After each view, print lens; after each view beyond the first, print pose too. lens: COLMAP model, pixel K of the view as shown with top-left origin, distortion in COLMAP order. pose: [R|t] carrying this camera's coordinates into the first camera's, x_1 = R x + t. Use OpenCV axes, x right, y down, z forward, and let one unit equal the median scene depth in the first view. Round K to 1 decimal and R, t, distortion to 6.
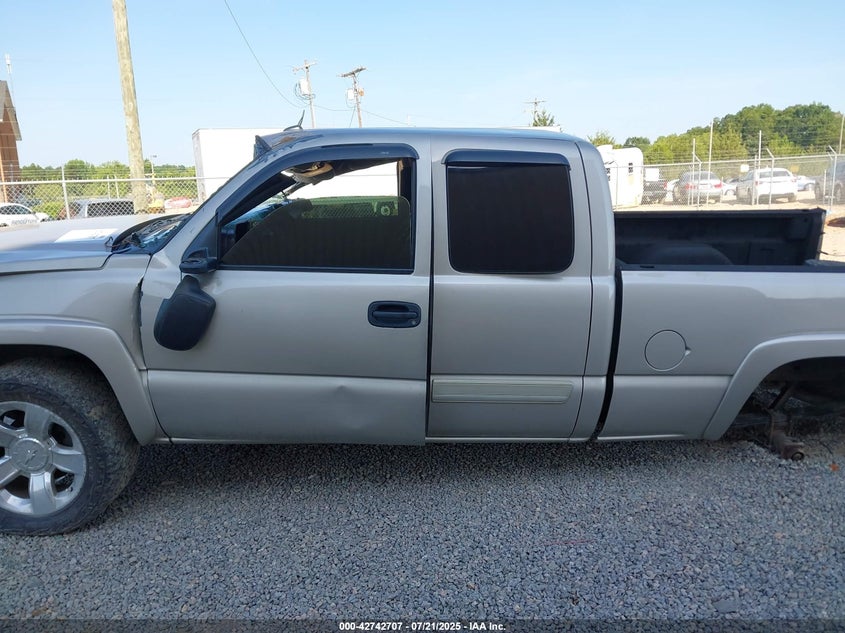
lens RADIAL K [[651.2, 0, 422.0], [0, 651.2, 316.7], [0, 0, 1]] dist [0.029334, -0.028524]
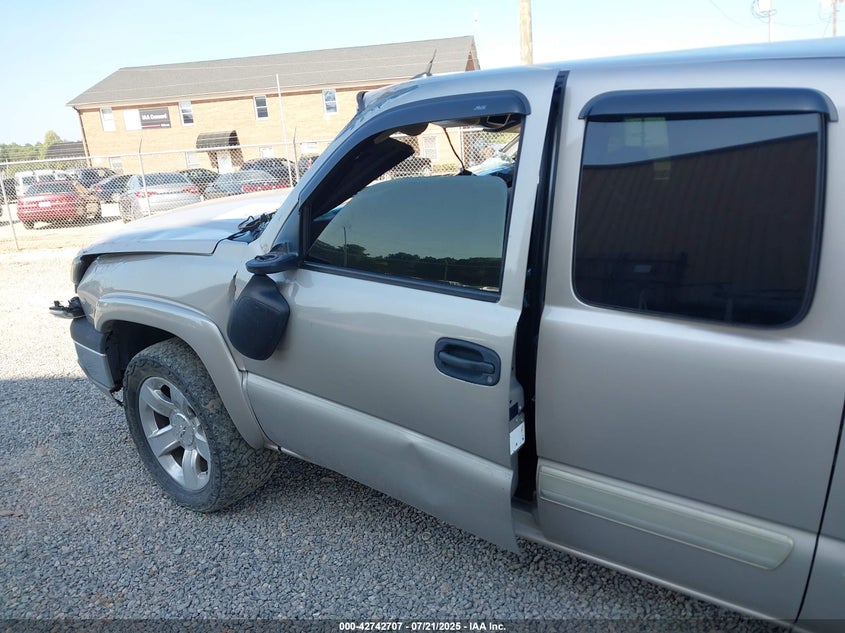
lens RADIAL K [[651.2, 0, 422.8], [0, 651.2, 316.6], [0, 0, 1]] dist [0.029334, -0.028524]
pose [[0.803666, 0.130193, -0.580664, 0.279810], [-0.077208, 0.990339, 0.115188, -0.113436], [0.590051, -0.047741, 0.805954, 0.423966]]
